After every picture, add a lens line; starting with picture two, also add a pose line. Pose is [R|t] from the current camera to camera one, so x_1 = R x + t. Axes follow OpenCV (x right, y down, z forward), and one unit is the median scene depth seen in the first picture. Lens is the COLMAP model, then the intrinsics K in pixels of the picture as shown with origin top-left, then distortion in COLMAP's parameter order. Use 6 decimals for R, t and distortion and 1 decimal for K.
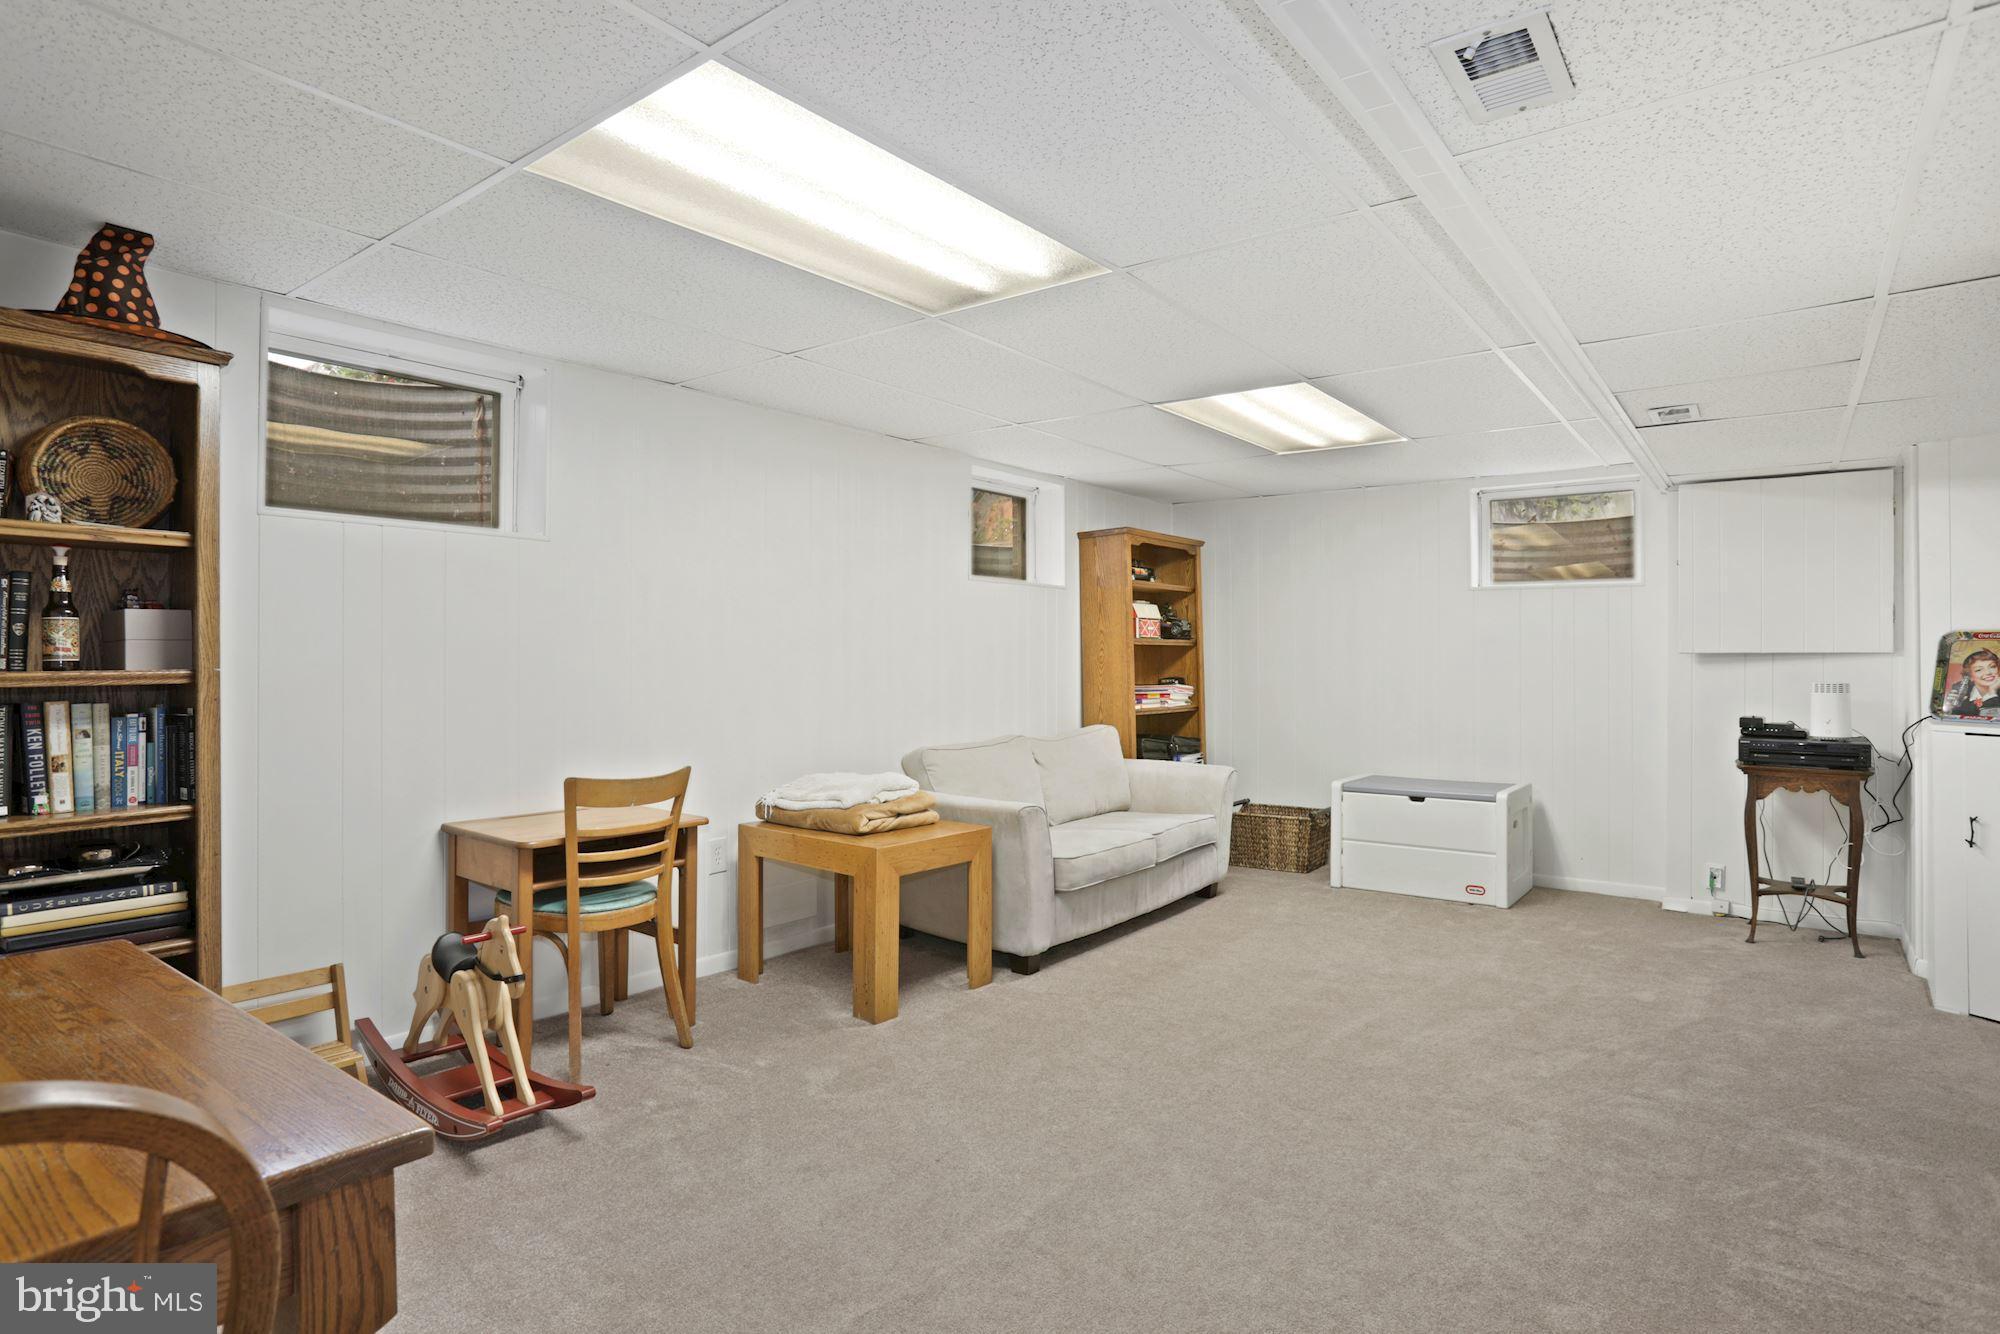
lens RADIAL K [[1084.7, 0, 1007.1], [0, 1084.7, 659.2], [0, 0, 1]] dist [-0.035099, 0.062662]
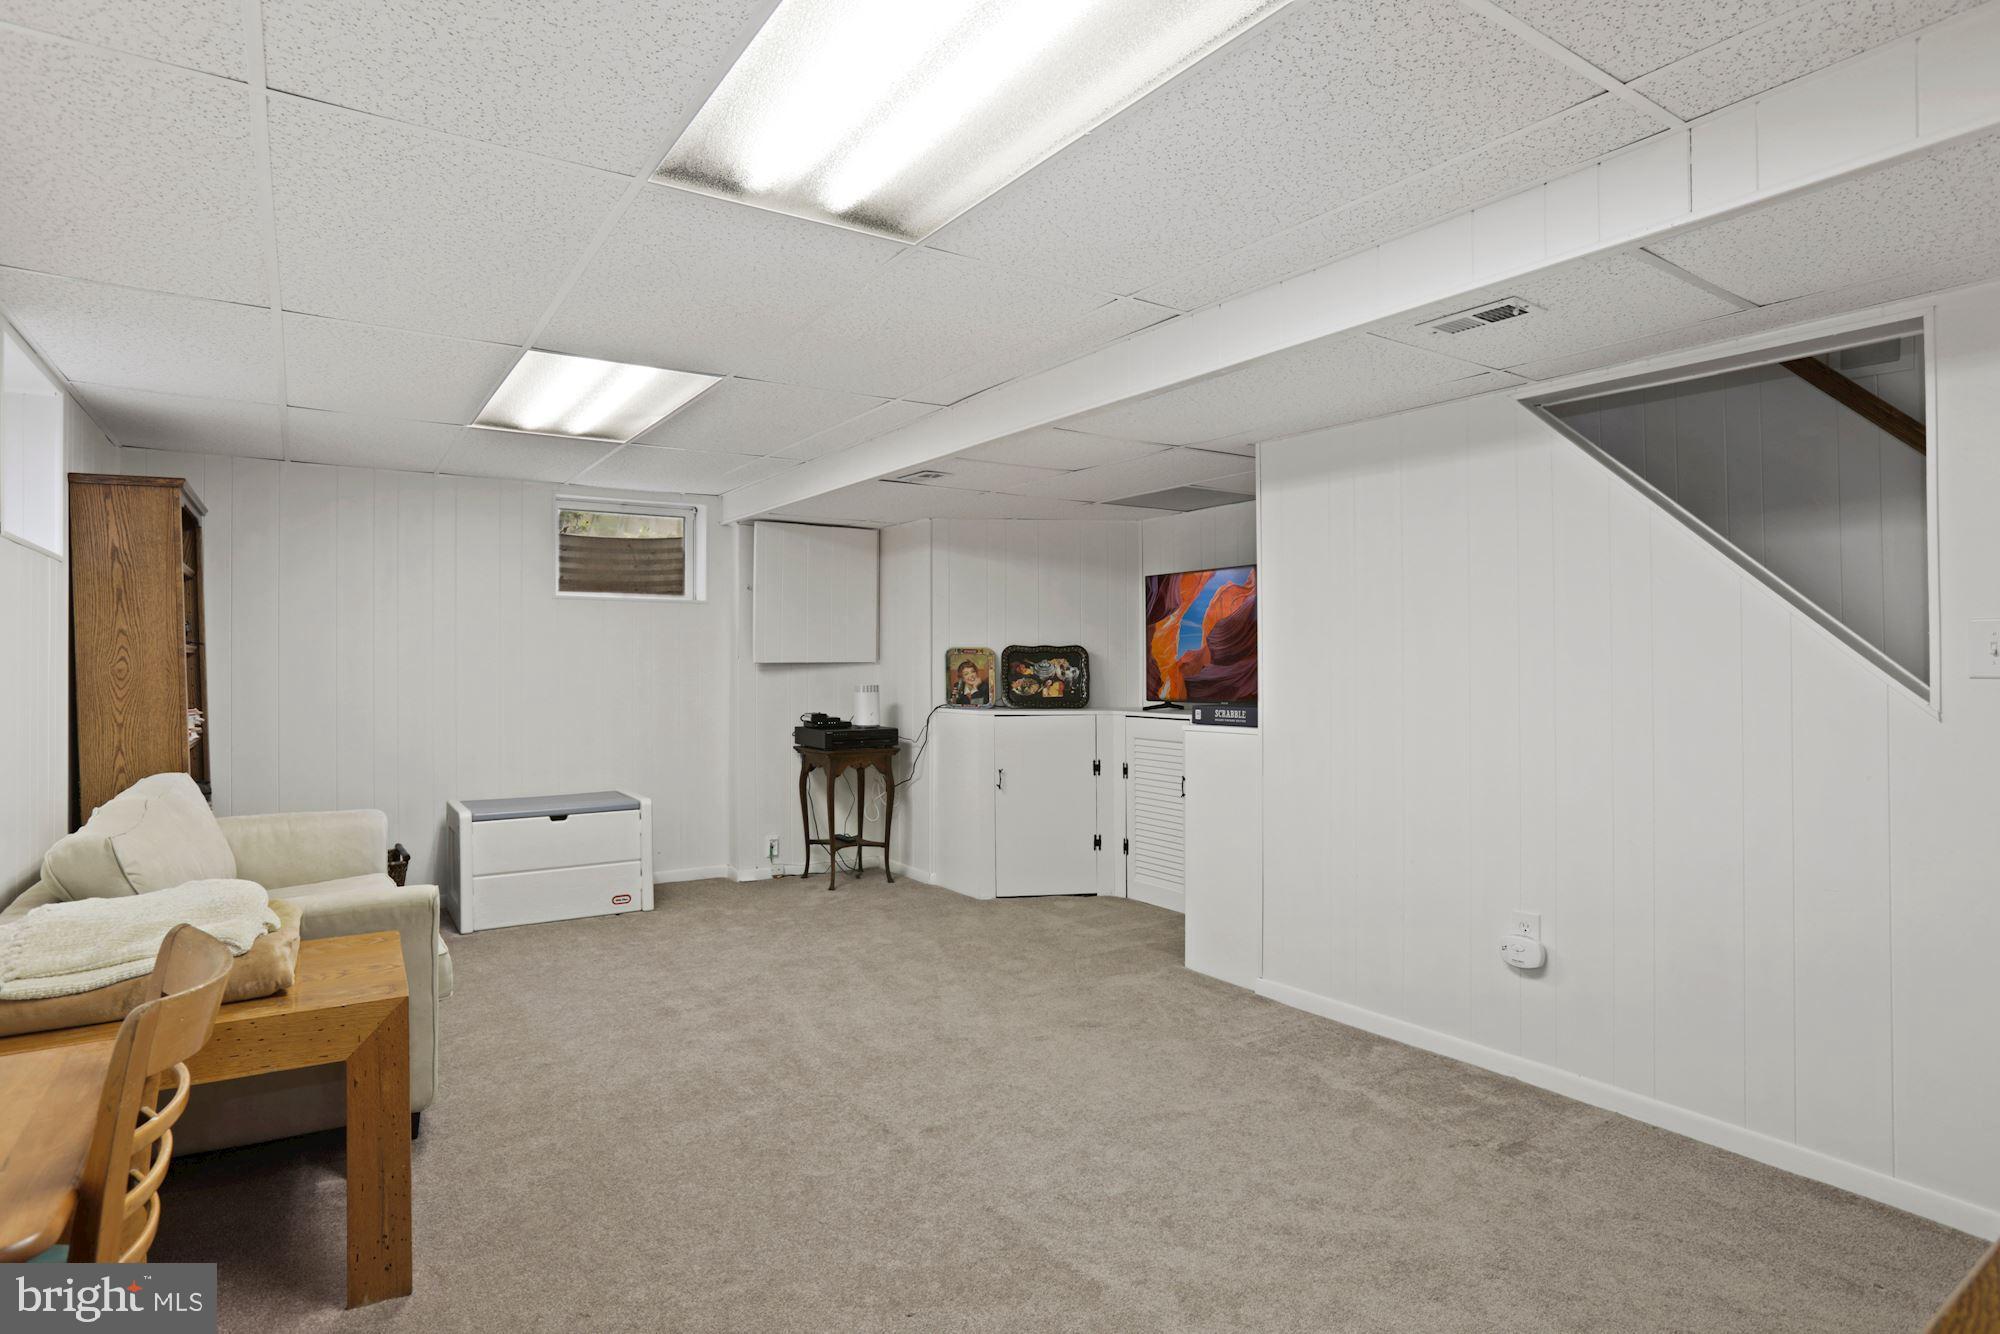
lens RADIAL K [[1084.7, 0, 1007.1], [0, 1084.7, 659.2], [0, 0, 1]] dist [-0.035099, 0.062662]
pose [[0.355281, 0.000410, 0.934760, -0.439554], [0.005572, 0.999981, -0.002556, -0.005739], [-0.934743, 0.006116, 0.355272, 0.357732]]
